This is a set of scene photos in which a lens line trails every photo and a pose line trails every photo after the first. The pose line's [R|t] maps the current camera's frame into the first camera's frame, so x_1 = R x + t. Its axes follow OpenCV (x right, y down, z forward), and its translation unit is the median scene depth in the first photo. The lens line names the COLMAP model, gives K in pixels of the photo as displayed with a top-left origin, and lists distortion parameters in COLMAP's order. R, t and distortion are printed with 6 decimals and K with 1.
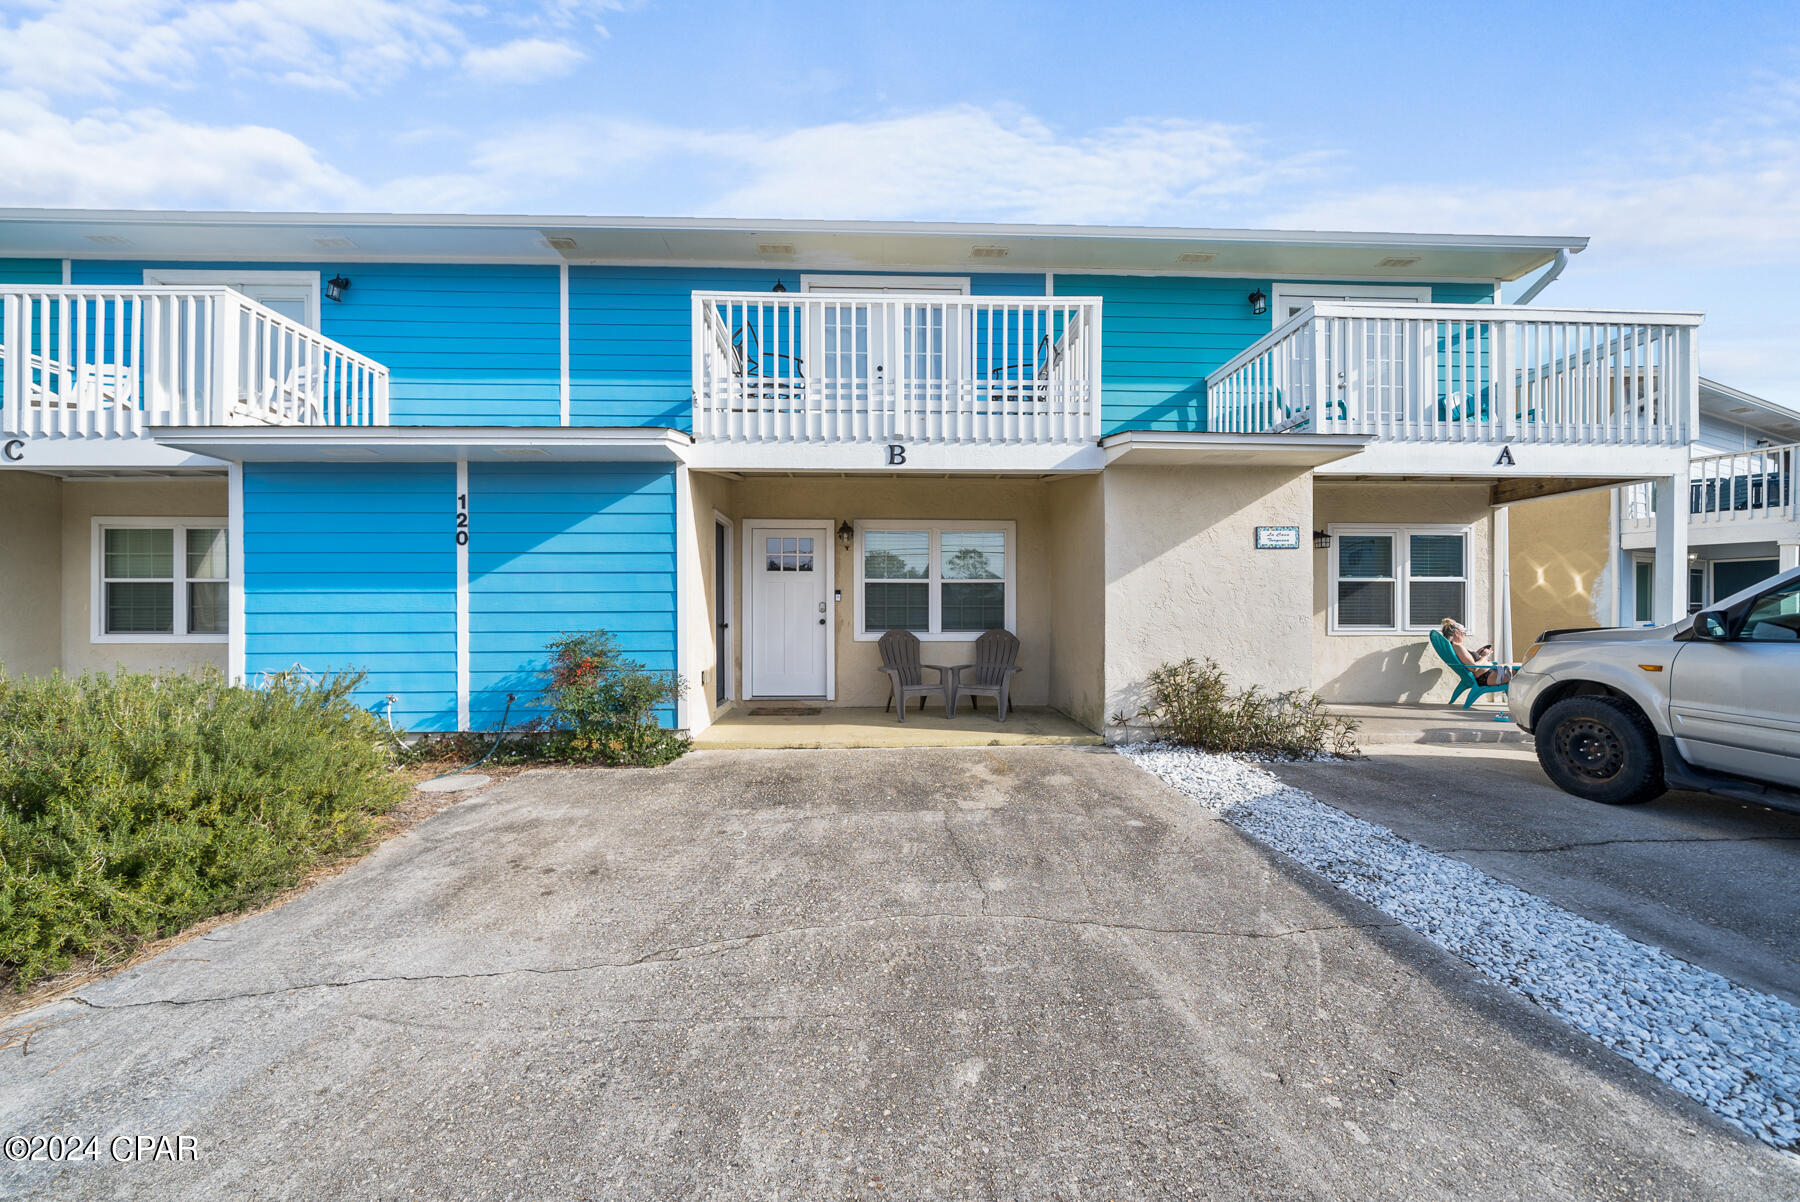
lens RADIAL K [[648.0, 0, 902.5], [0, 648.0, 605.3], [0, 0, 1]] dist [-0.007525, 0.000202]
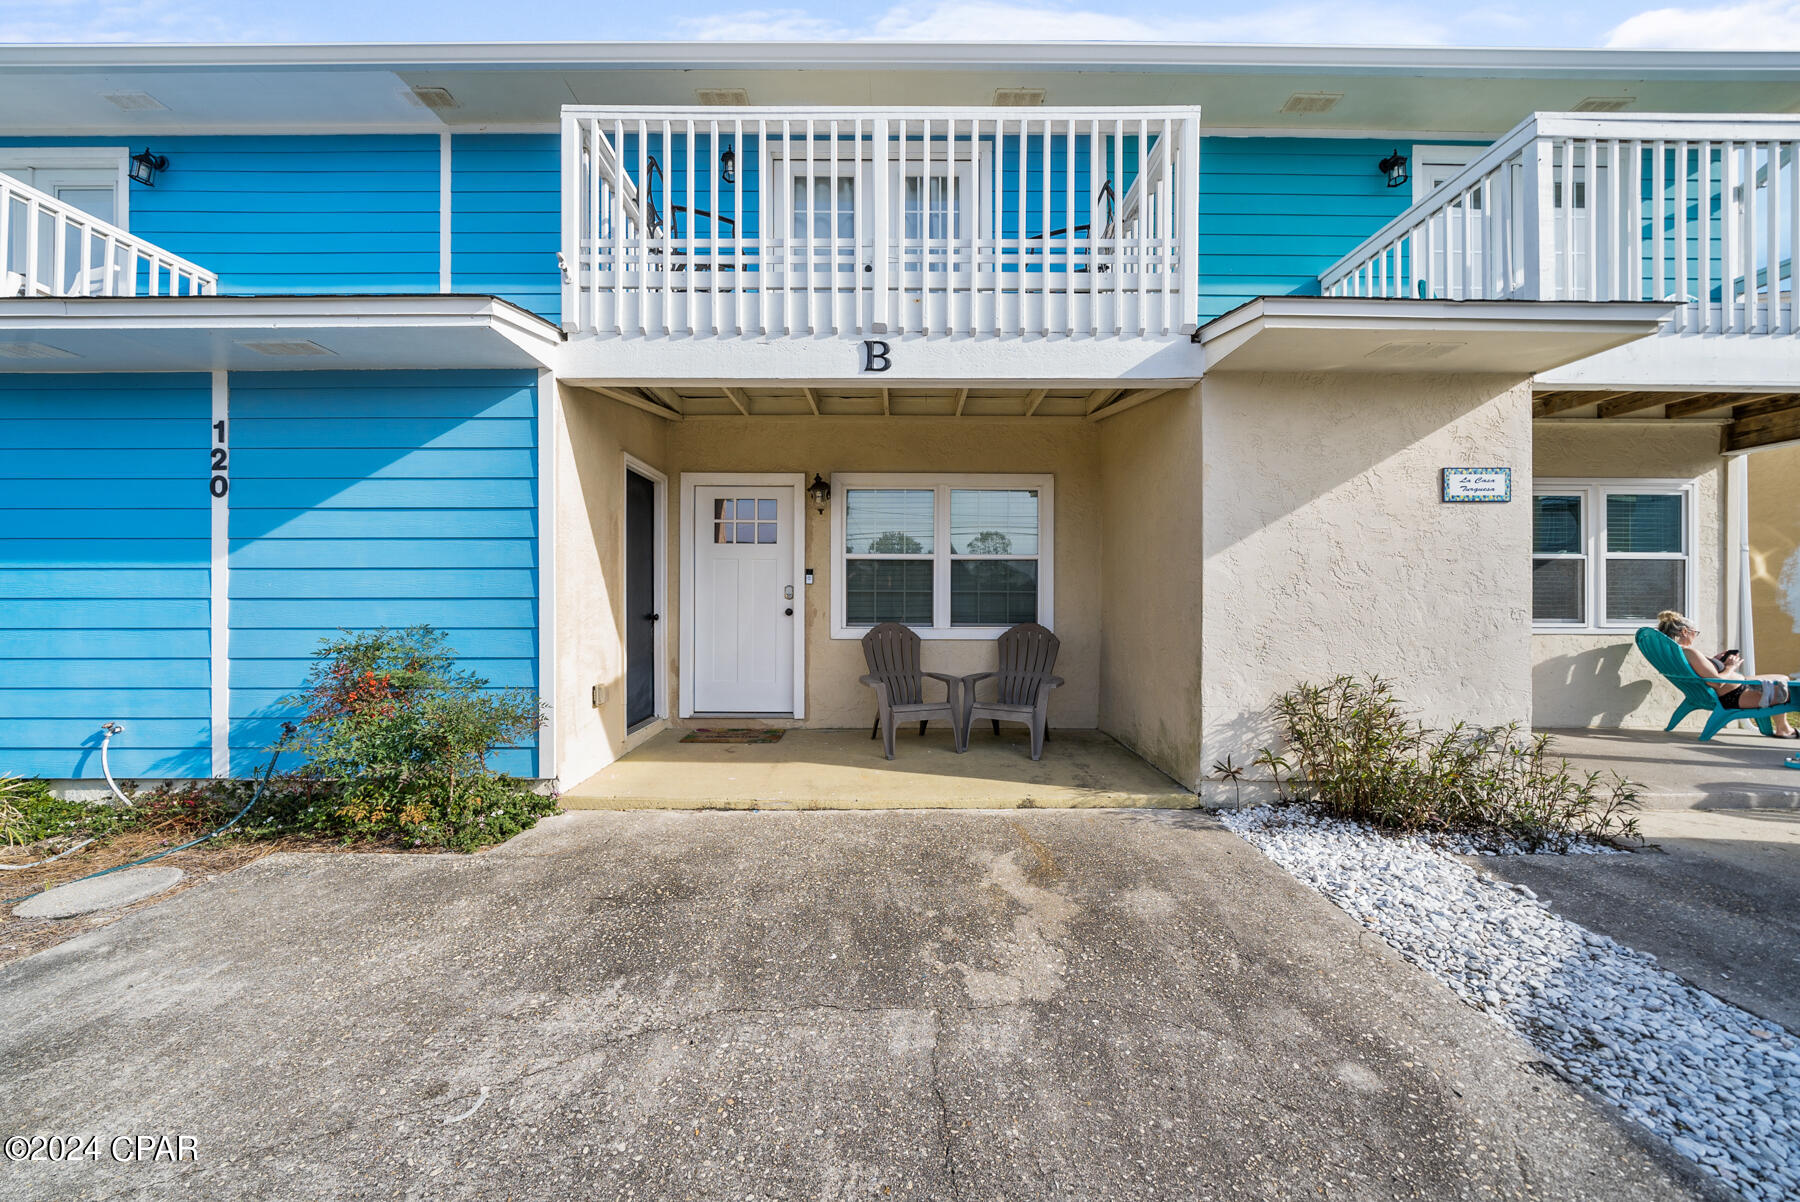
lens RADIAL K [[648.0, 0, 893.2], [0, 648.0, 595.2], [0, 0, 1]] dist [-0.007525, 0.000202]
pose [[0.999003, 0.003020, -0.044549, 0.036369], [-0.002706, 0.999971, 0.007122, 0.000740], [0.044569, -0.006995, 0.998982, 0.351496]]
